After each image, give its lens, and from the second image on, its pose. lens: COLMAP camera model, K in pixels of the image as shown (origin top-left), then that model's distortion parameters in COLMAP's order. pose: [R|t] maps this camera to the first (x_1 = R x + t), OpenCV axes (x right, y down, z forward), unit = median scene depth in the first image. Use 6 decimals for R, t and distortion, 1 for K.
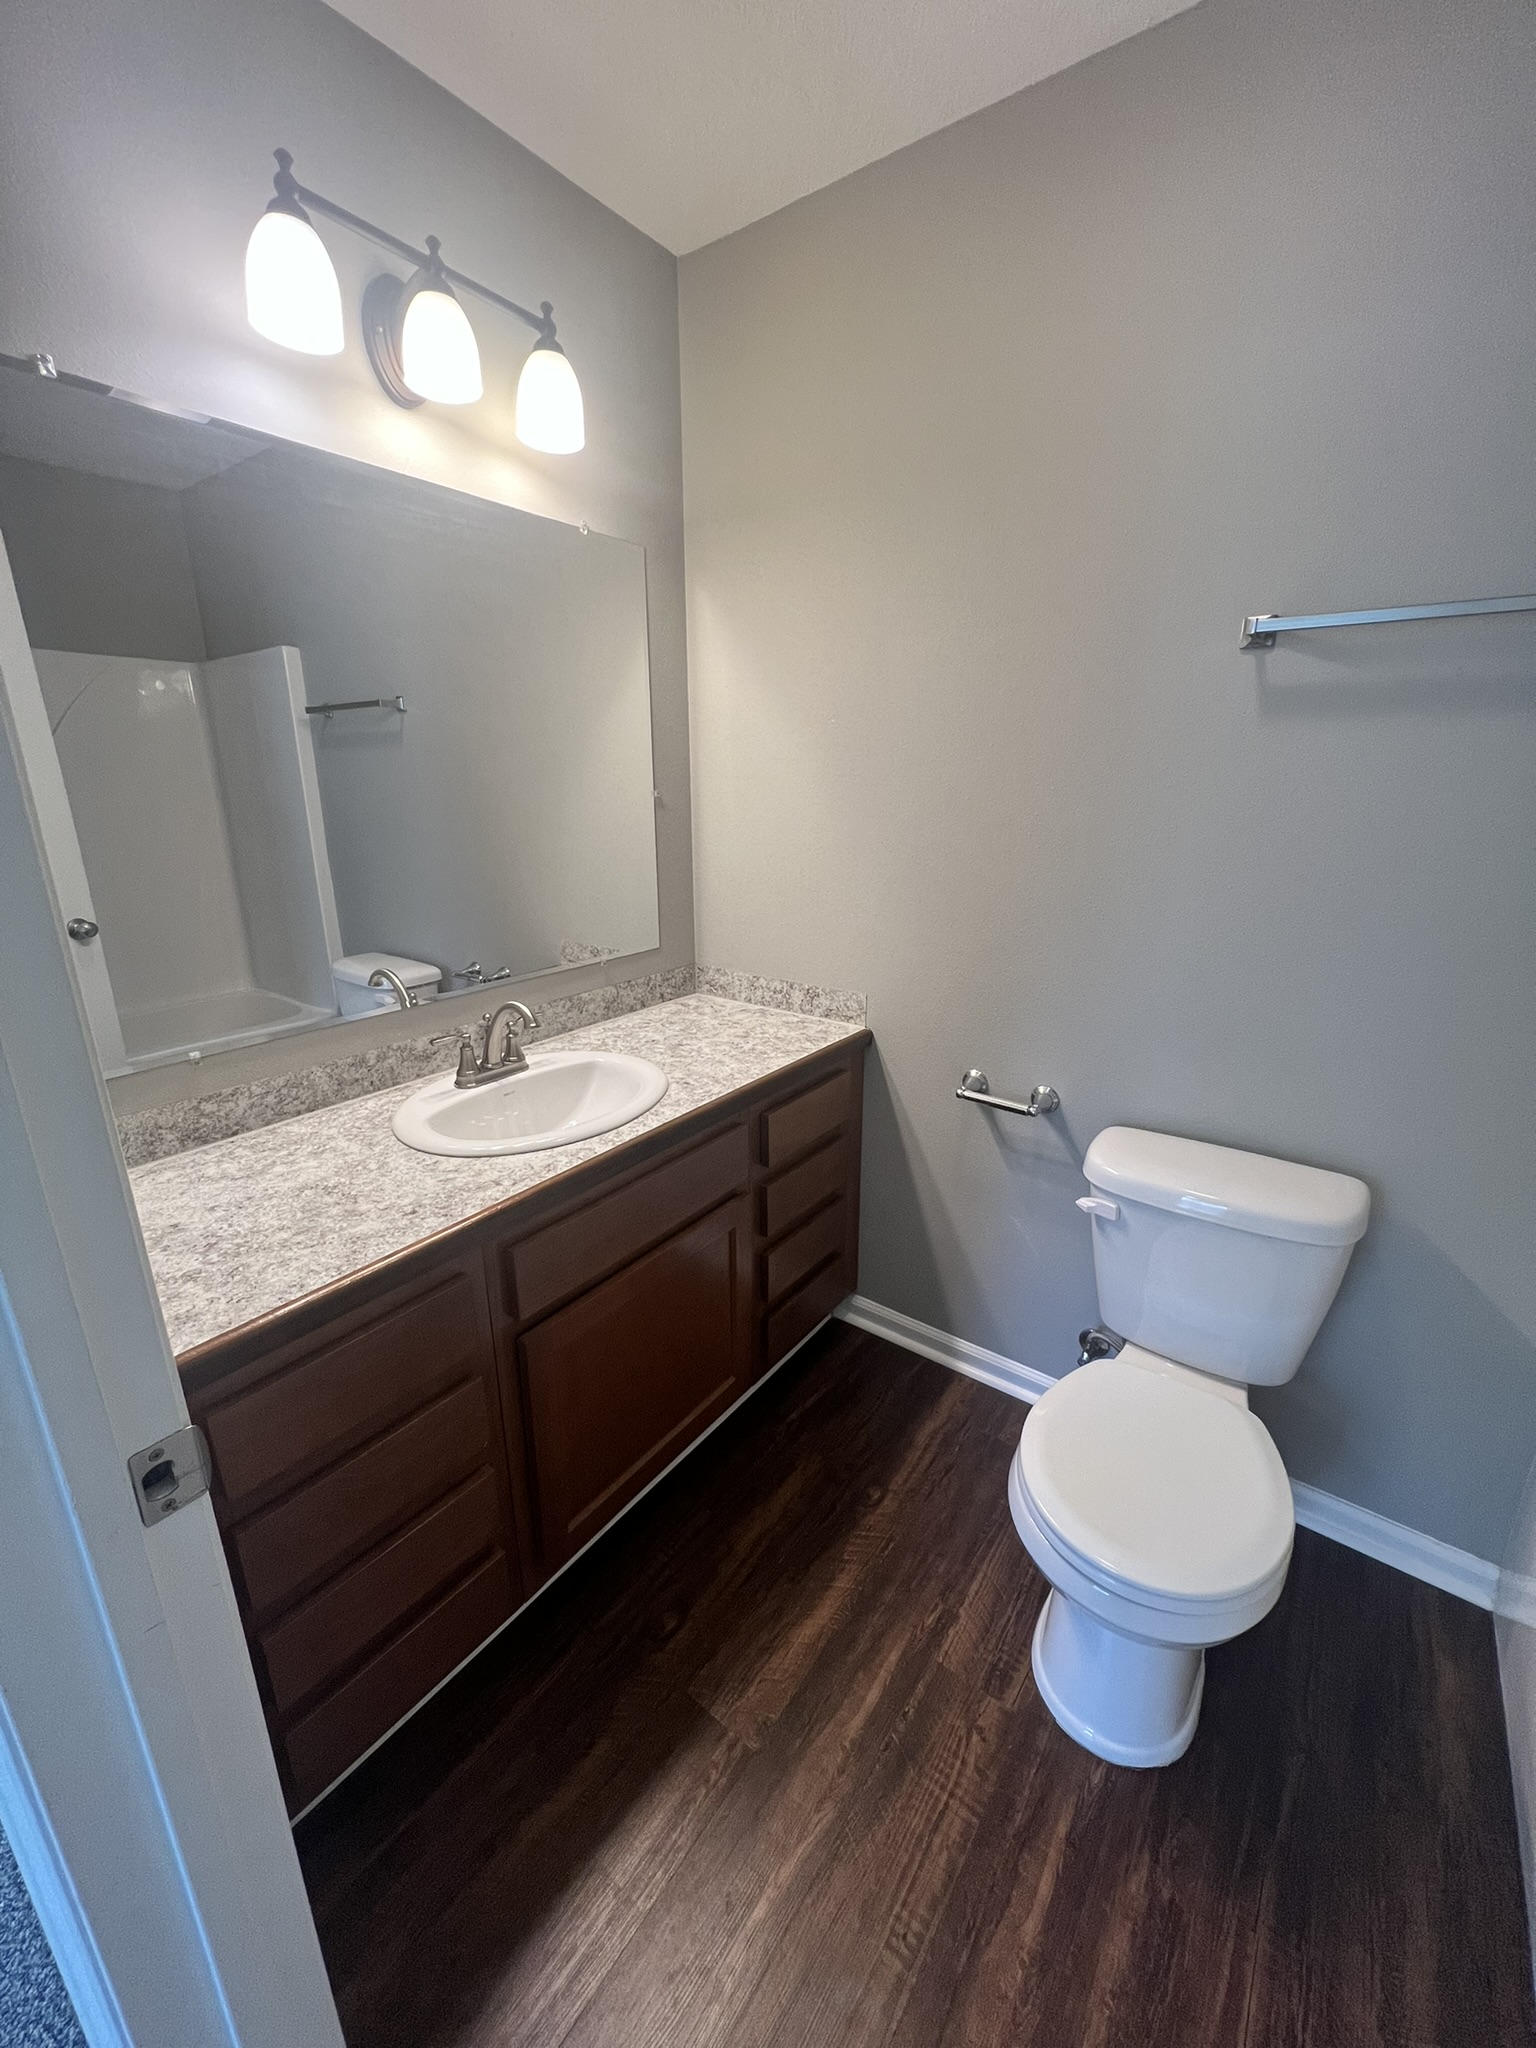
lens RADIAL K [[820.1, 0, 777.2], [0, 820.1, 1019.8], [0, 0, 1]] dist [-0.001555, -0.000085]
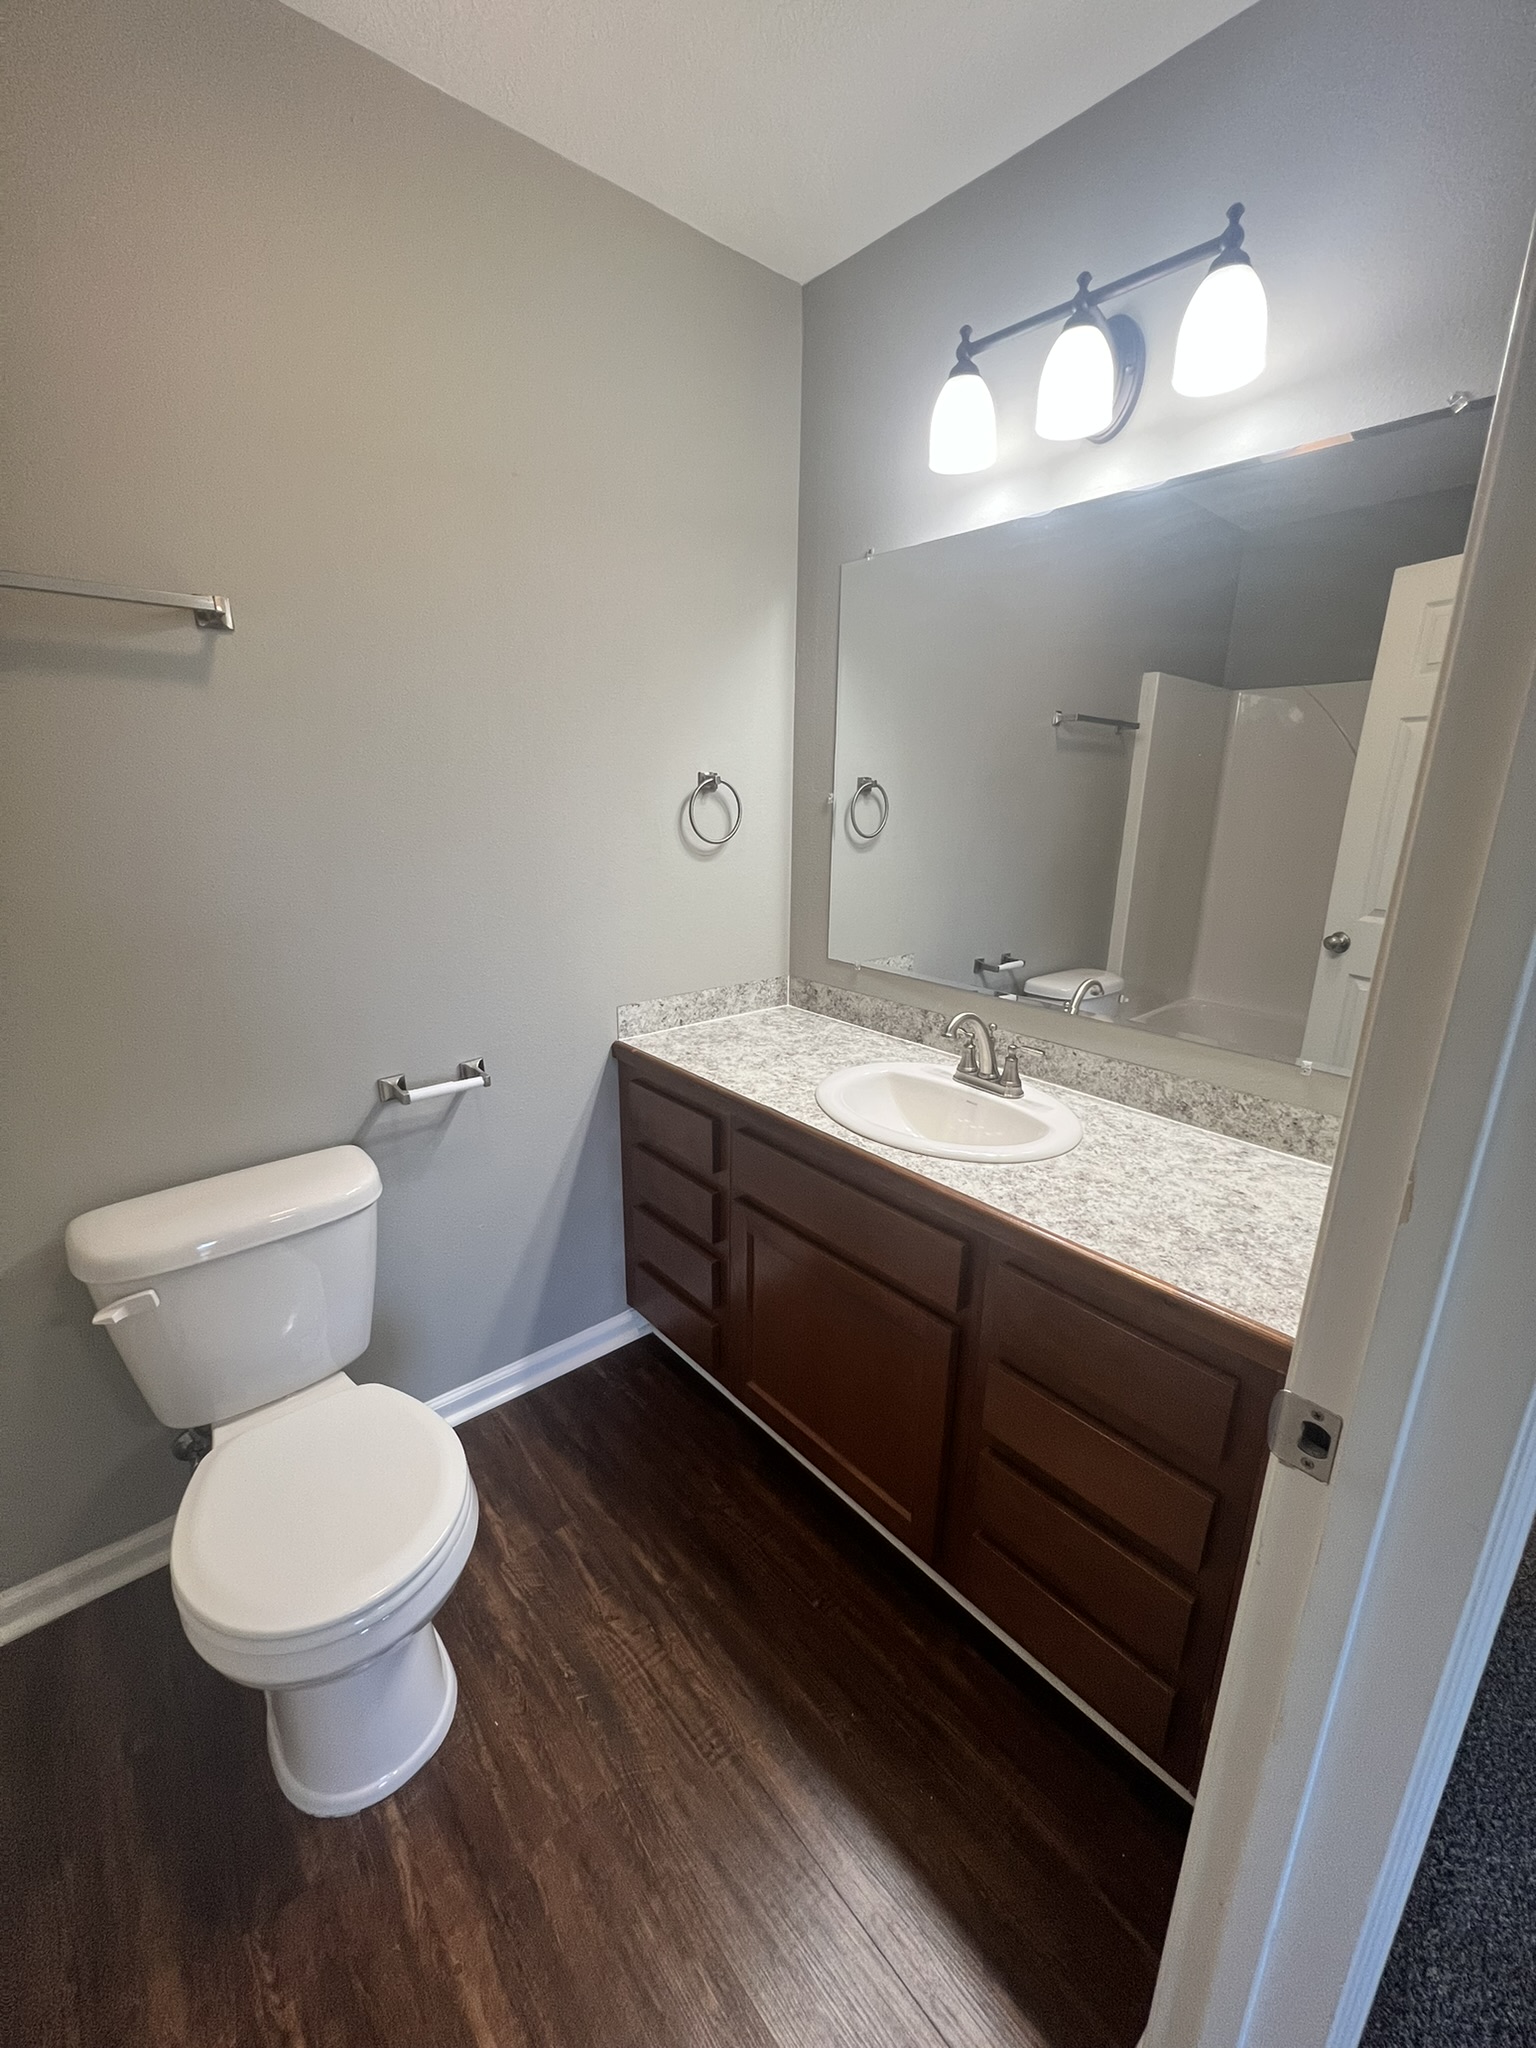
lens RADIAL K [[820.1, 0, 776.1], [0, 820.1, 1021.5], [0, 0, 1]] dist [-0.001555, -0.000085]
pose [[-0.220164, 0.271355, -0.936960, 0.756963], [-0.287595, 0.899776, 0.328164, -0.301970], [0.932103, 0.341716, -0.120058, 0.942343]]
